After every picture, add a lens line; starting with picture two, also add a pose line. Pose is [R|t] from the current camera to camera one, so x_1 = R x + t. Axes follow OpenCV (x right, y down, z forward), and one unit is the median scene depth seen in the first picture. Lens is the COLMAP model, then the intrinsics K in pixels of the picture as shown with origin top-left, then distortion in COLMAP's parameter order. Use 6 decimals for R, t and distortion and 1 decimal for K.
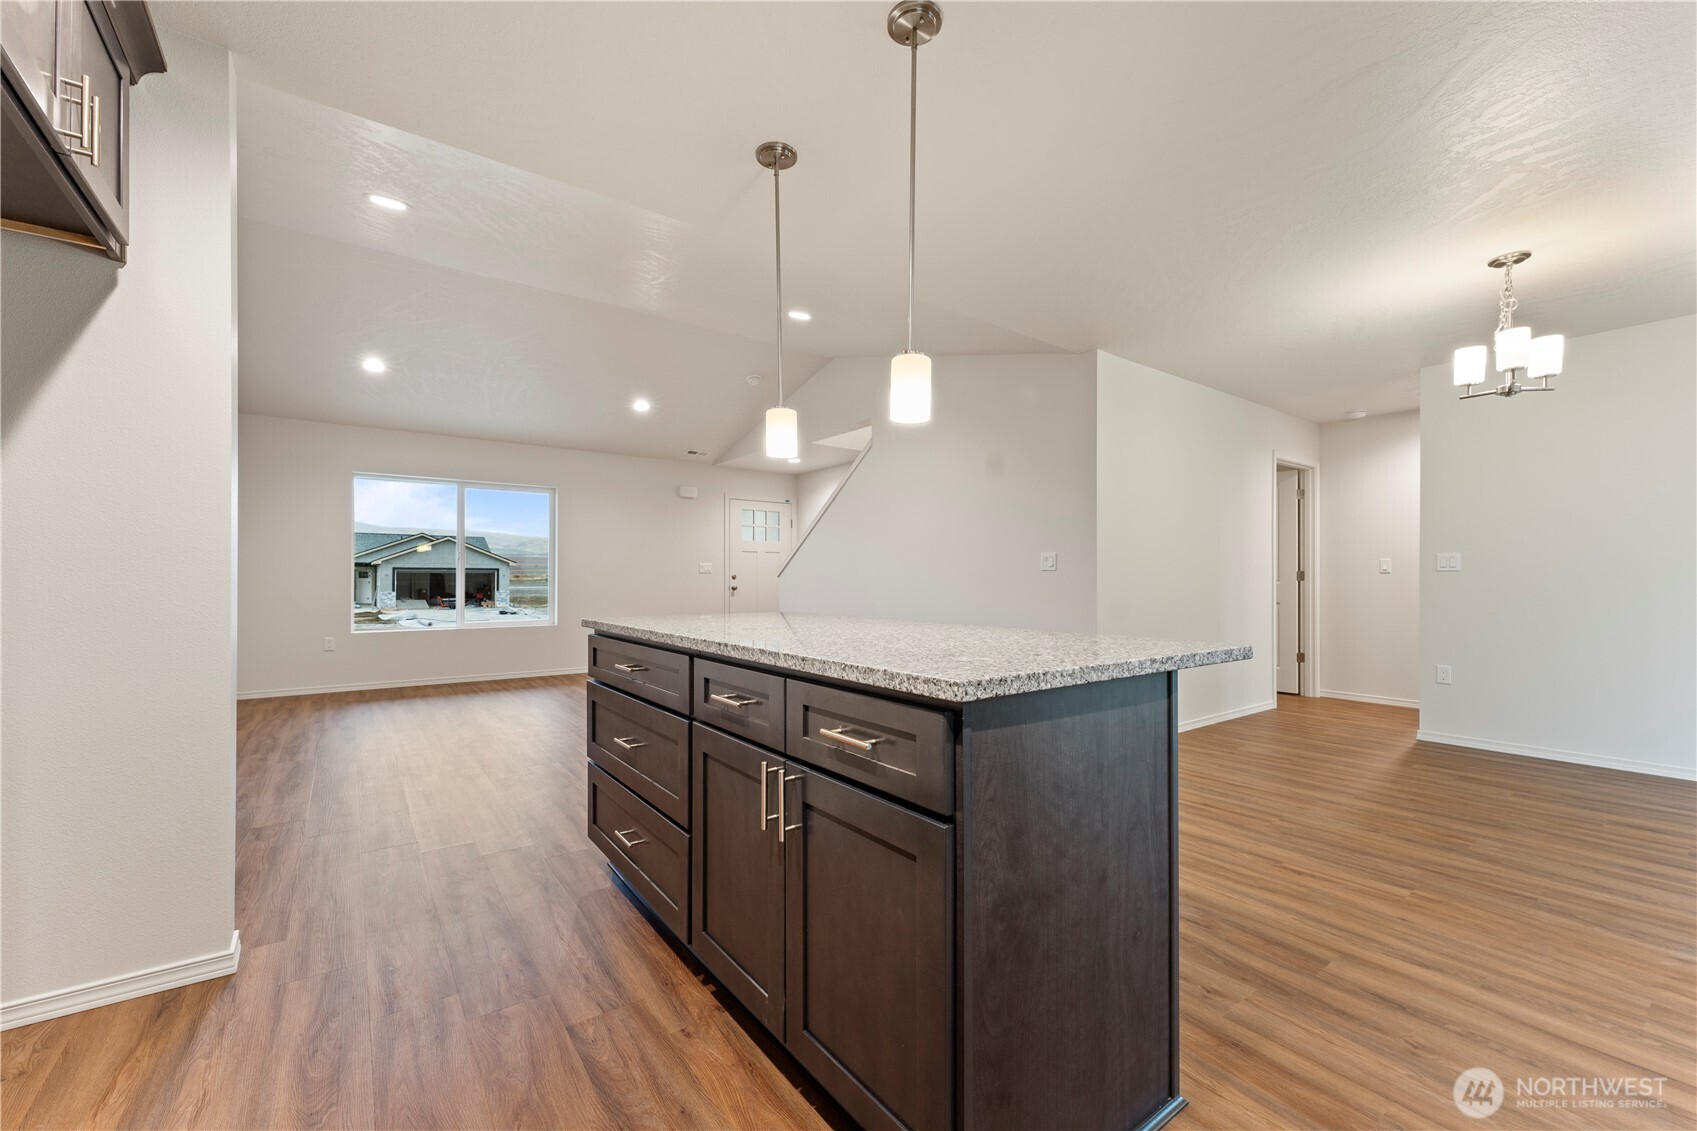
lens RADIAL K [[680.4, 0, 845.6], [0, 680.4, 571.4], [0, 0, 1]] dist [-0.003960, -0.000052]
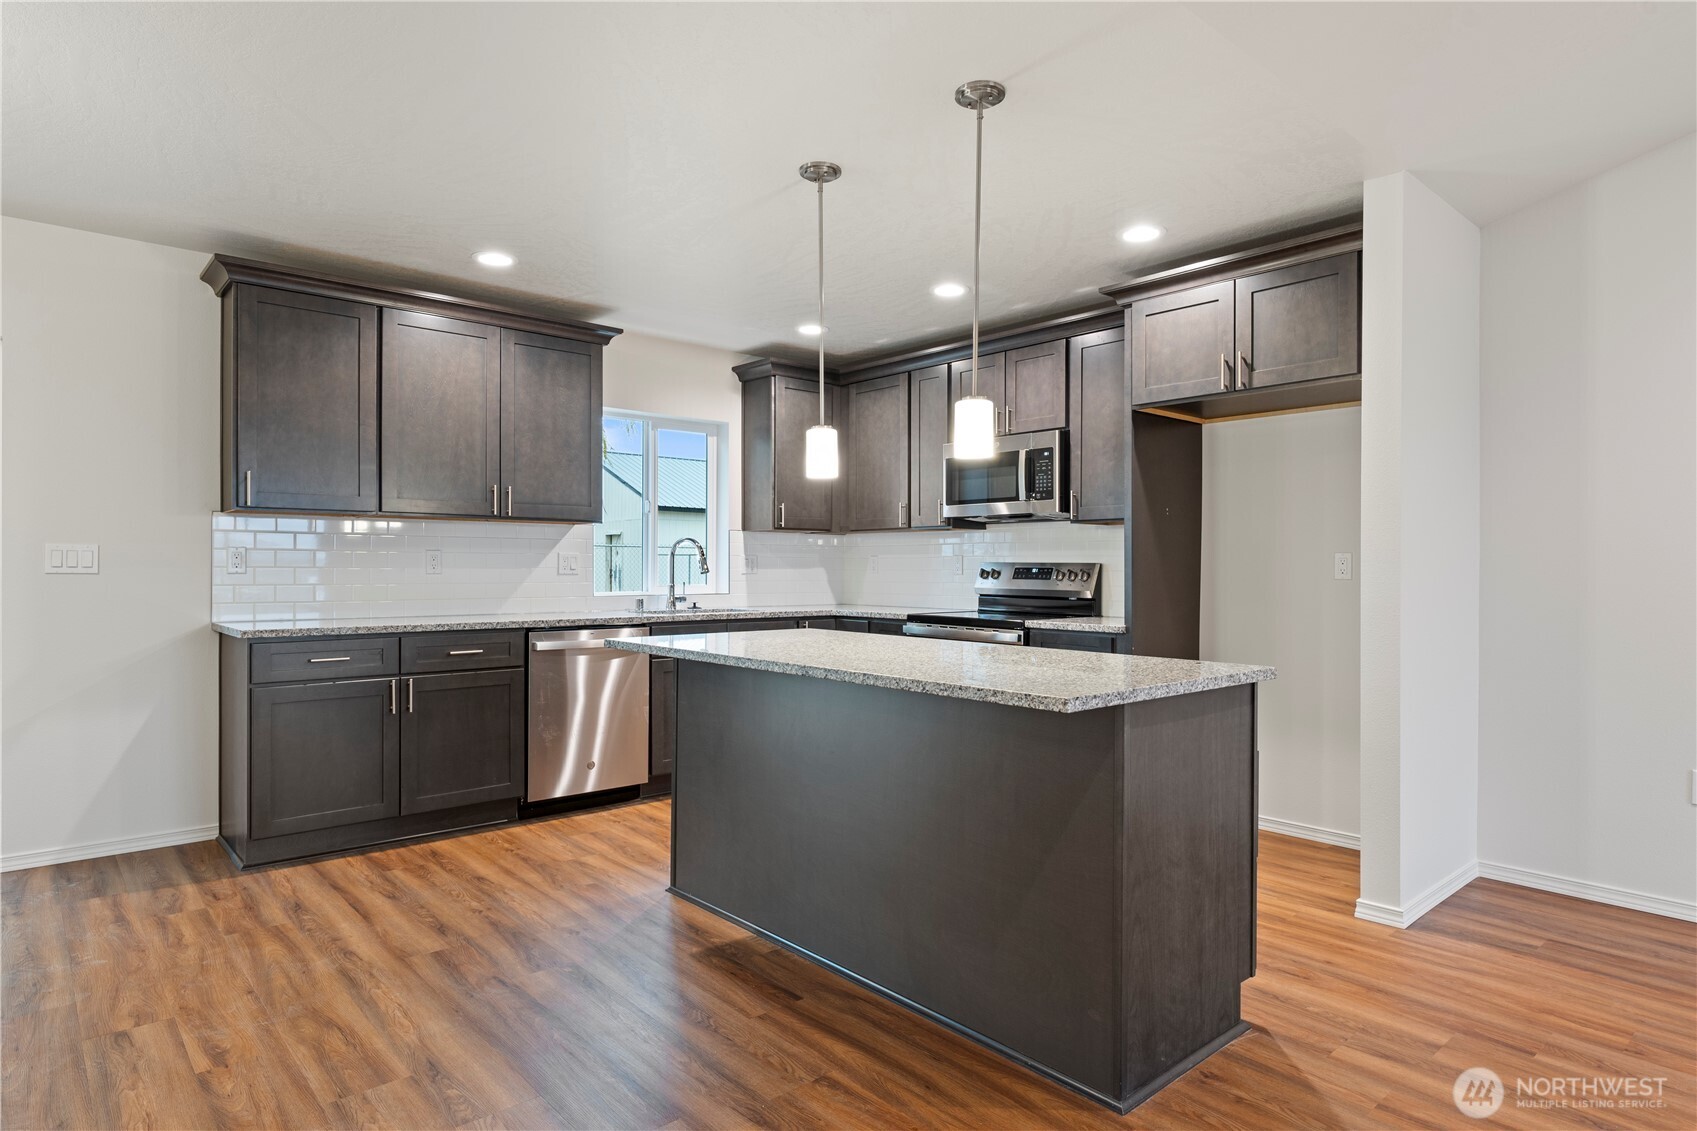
lens RADIAL K [[954.2, 0, 836.8], [0, 954.2, 563.8], [0, 0, 1]] dist [-0.001731, 0.001533]
pose [[-0.996092, -0.008890, -0.087871, 0.141482], [-0.007432, 0.999829, -0.016904, -0.018131], [0.088006, -0.016185, -0.995988, 1.791600]]
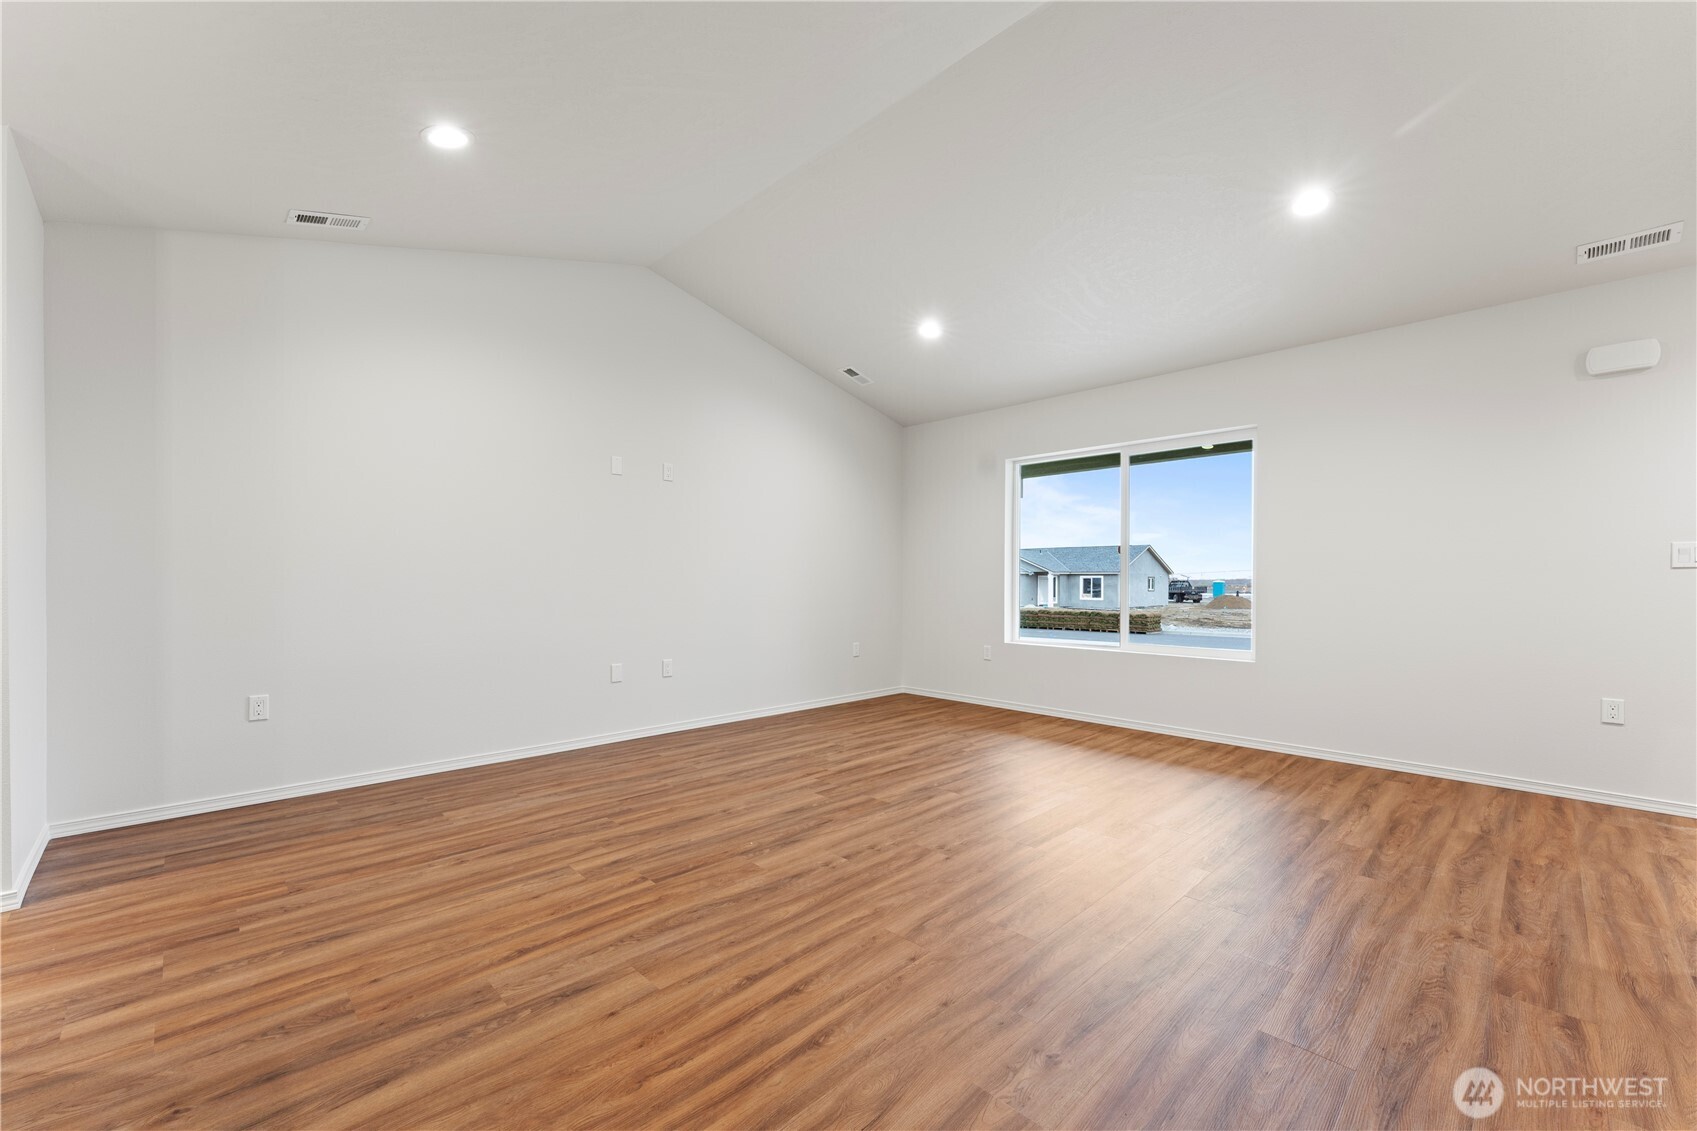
lens RADIAL K [[680.4, 0, 841.5], [0, 680.4, 583.7], [0, 0, 1]] dist [-0.003960, -0.000052]
pose [[0.135914, 0.002612, -0.990717, 0.277989], [0.009960, 0.999942, 0.004002, 0.019145], [0.990671, -0.010411, 0.135880, 1.561913]]
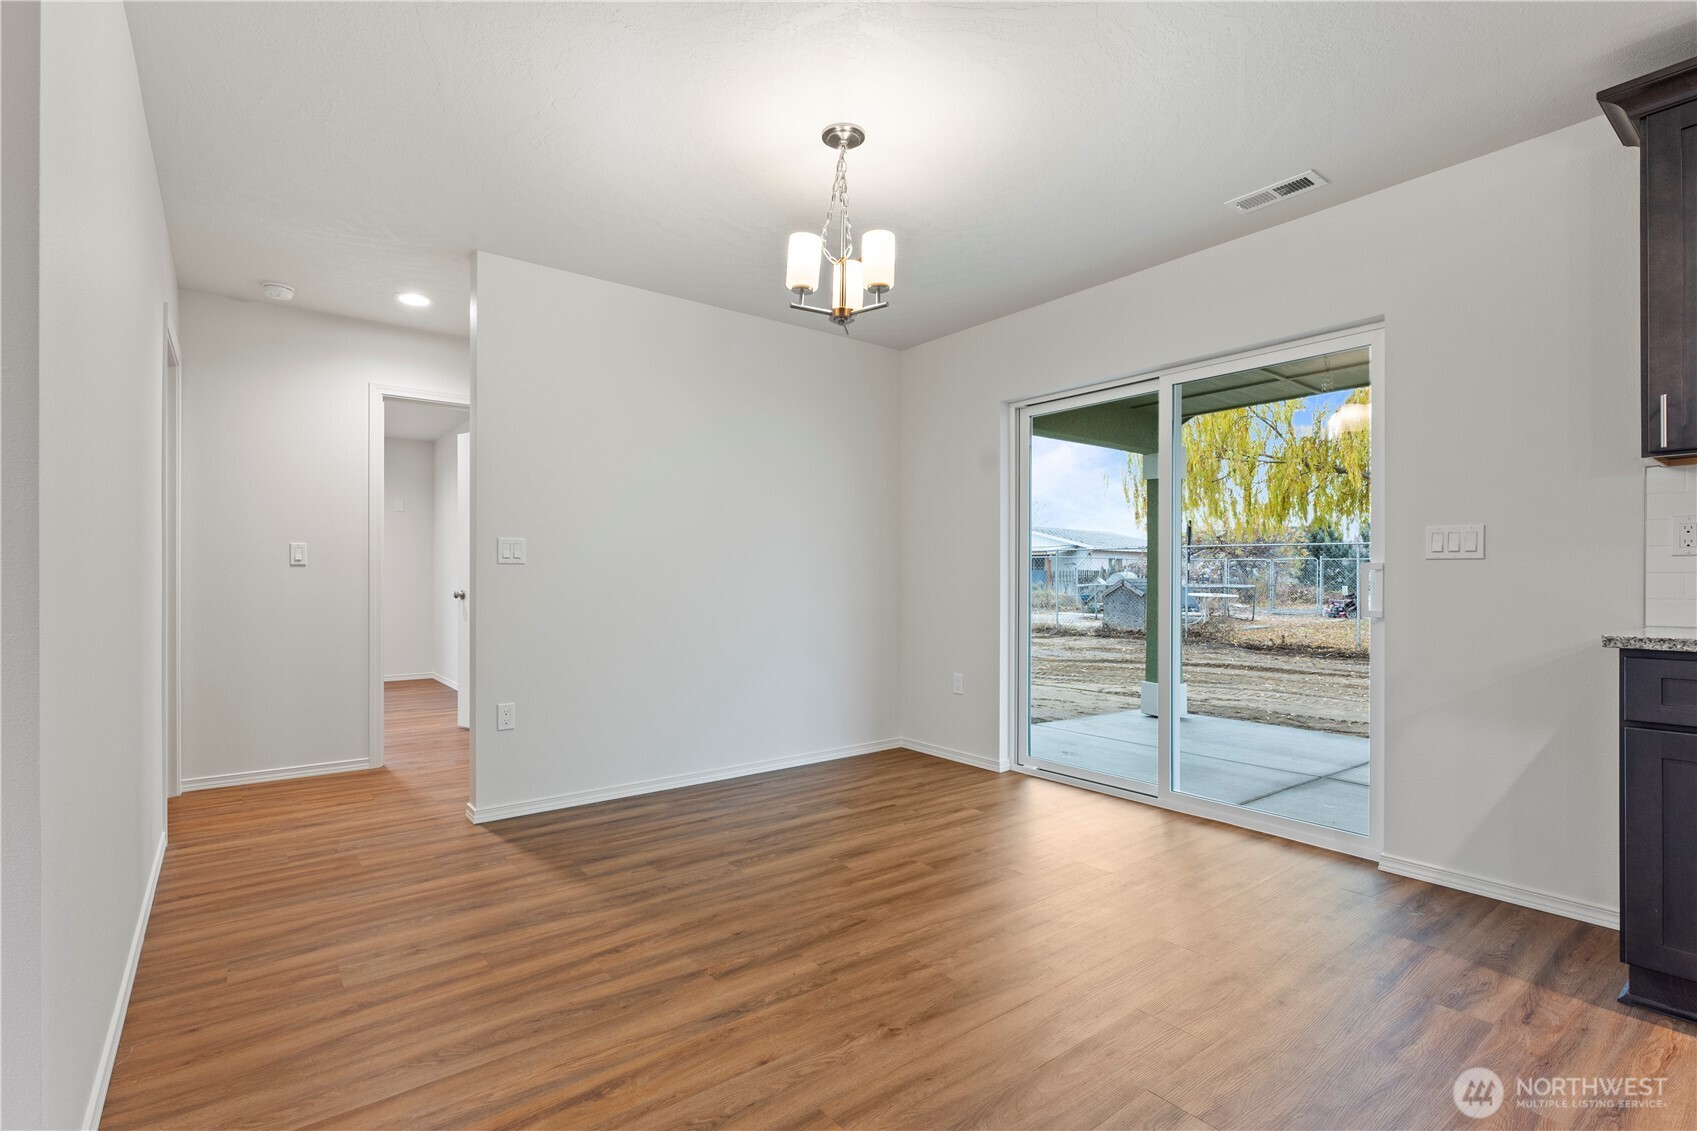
lens RADIAL K [[783.2, 0, 834.7], [0, 783.2, 589.6], [0, 0, 1]] dist [-0.001478, -0.000517]
pose [[-0.022904, -0.015425, 0.999619, 0.154424], [-0.013283, 0.999797, 0.015123, 0.015128], [-0.999649, -0.012932, -0.023104, 1.114379]]
